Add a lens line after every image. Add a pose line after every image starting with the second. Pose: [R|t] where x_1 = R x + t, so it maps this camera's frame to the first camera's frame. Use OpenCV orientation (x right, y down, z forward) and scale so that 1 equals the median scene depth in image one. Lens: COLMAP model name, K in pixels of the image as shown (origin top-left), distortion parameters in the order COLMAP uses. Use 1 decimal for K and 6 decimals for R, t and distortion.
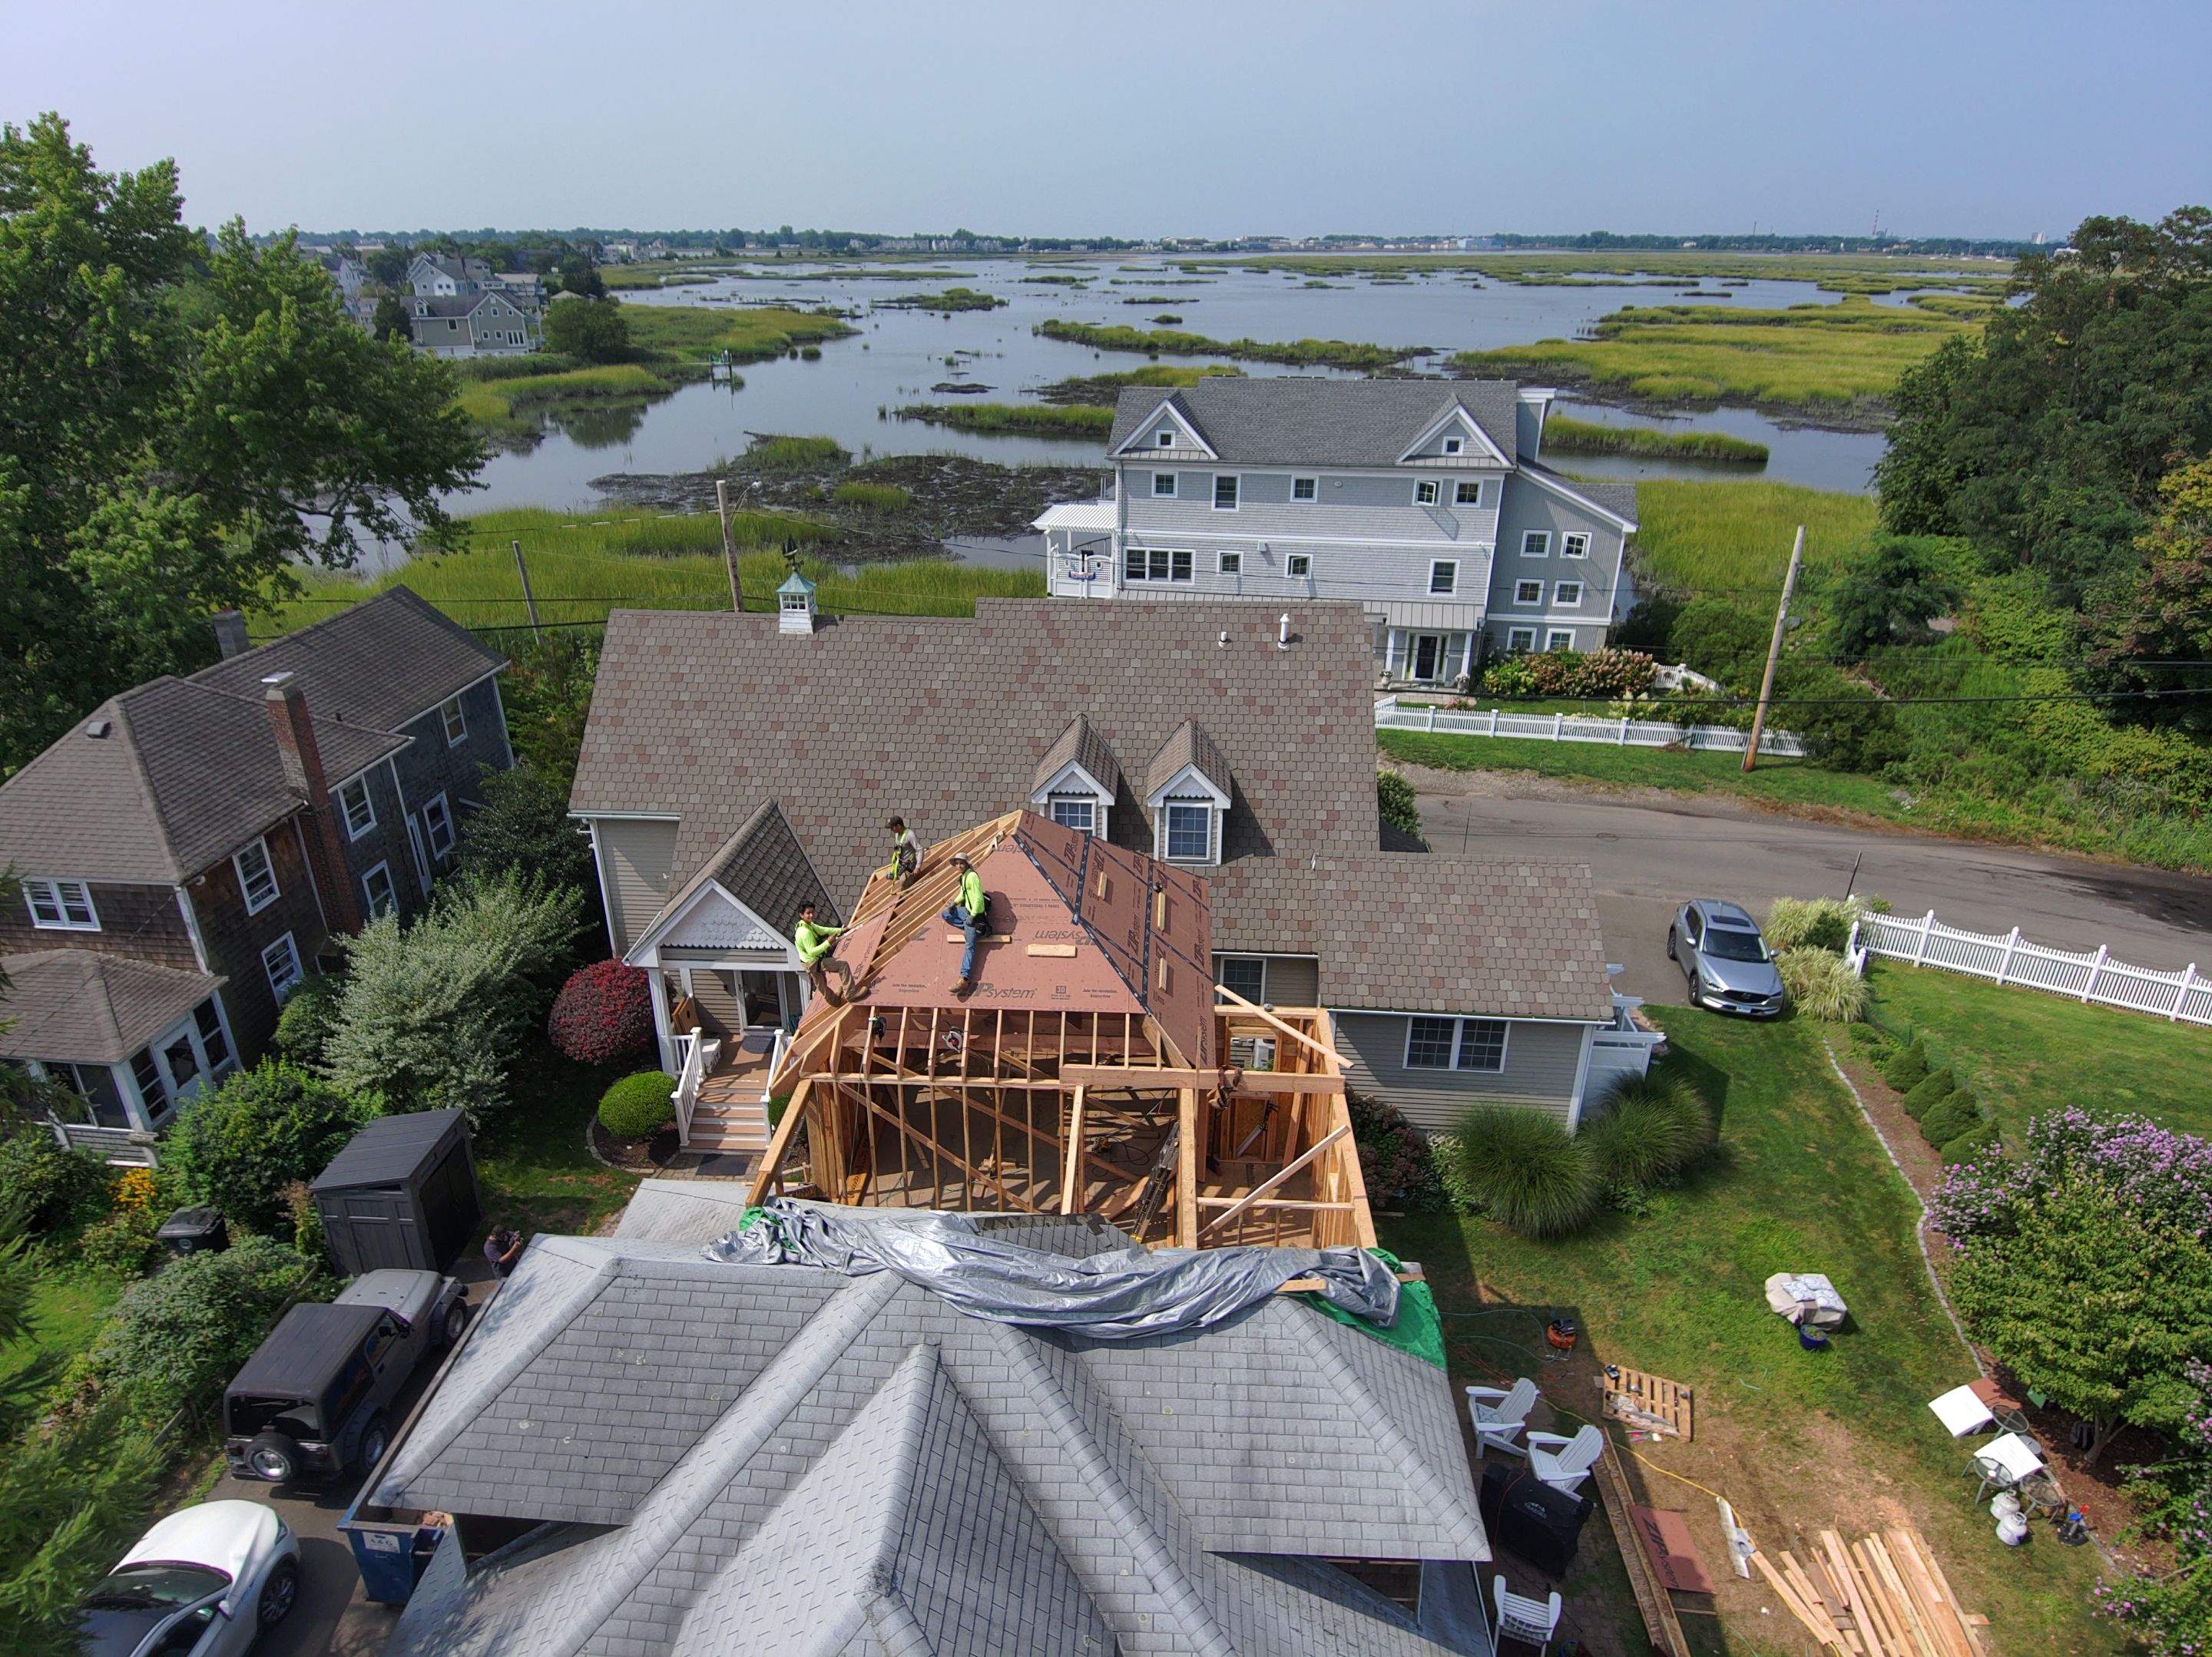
lens RADIAL K [[1309.1, 0, 1102.0], [0, 1309.1, 836.5], [0, 0, 1]] dist [0.093052, -0.130047]
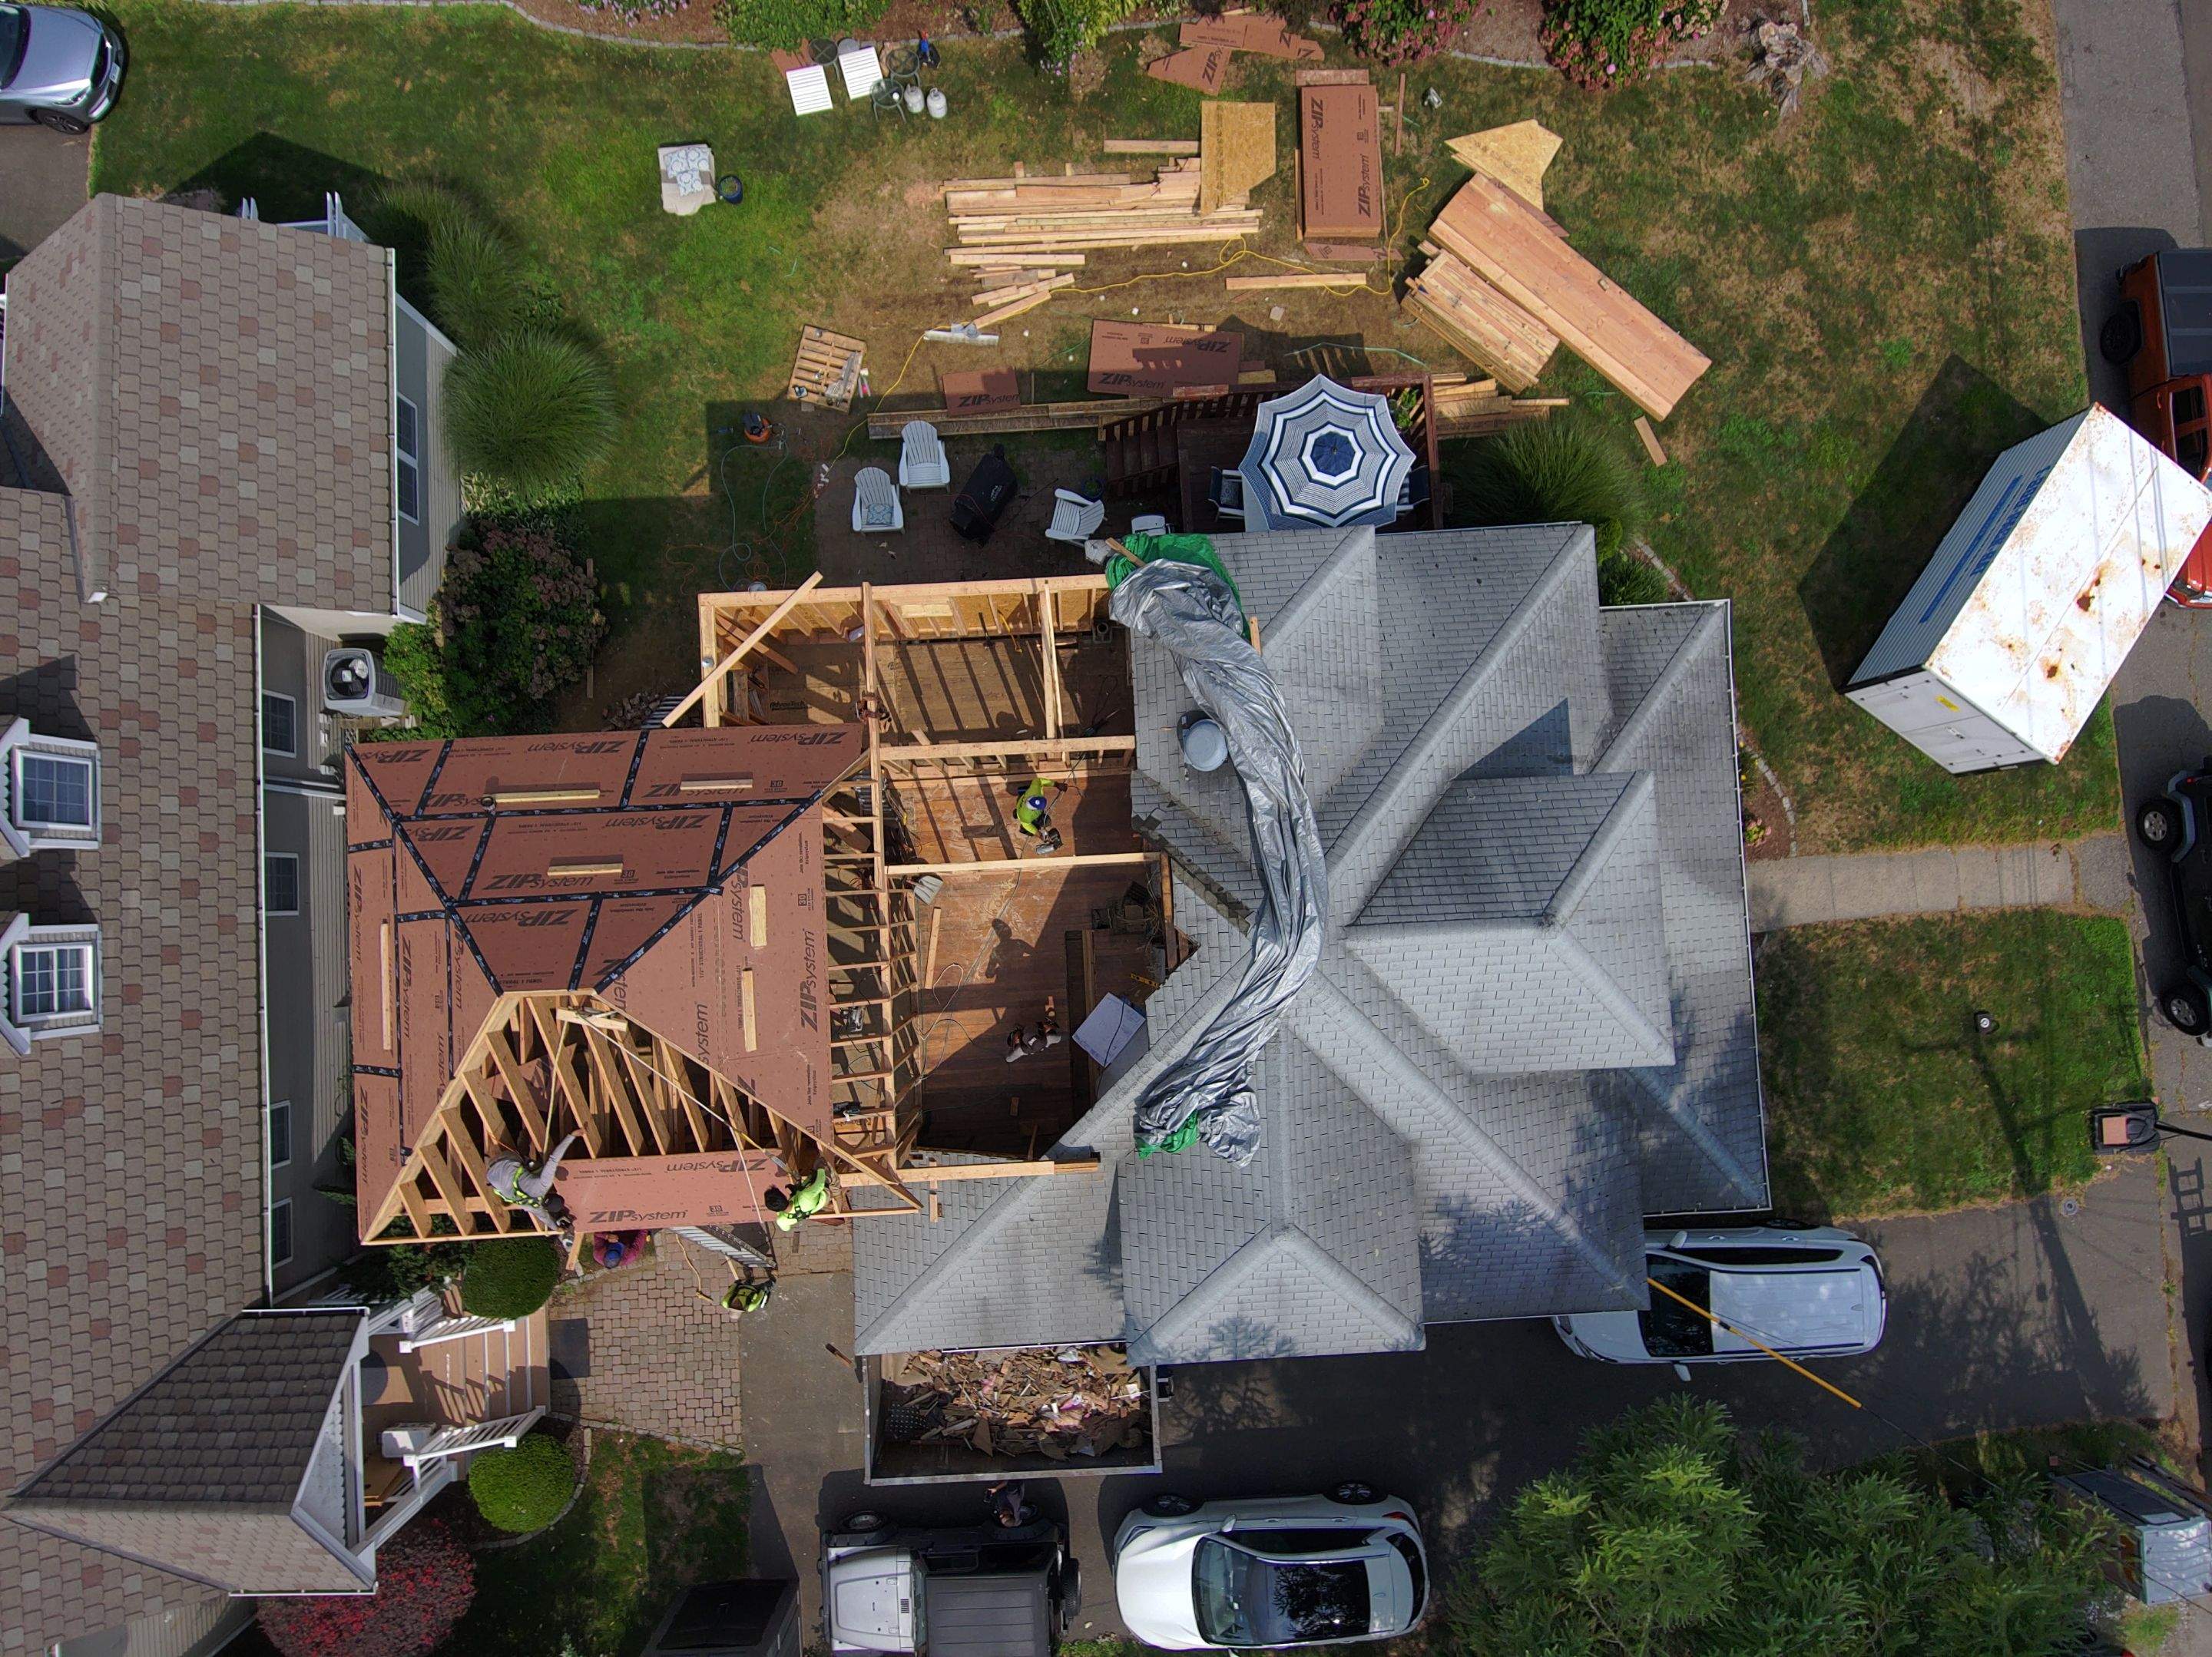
lens RADIAL K [[1325.5, 0, 1107.1], [0, 1325.5, 846.3], [0, 0, 1]] dist [0.001861, -0.031735]
pose [[-0.100104, -0.994402, 0.033821, -0.030214], [0.393660, -0.008365, 0.919218, -0.385313], [-0.913789, 0.105331, 0.392293, 0.323037]]
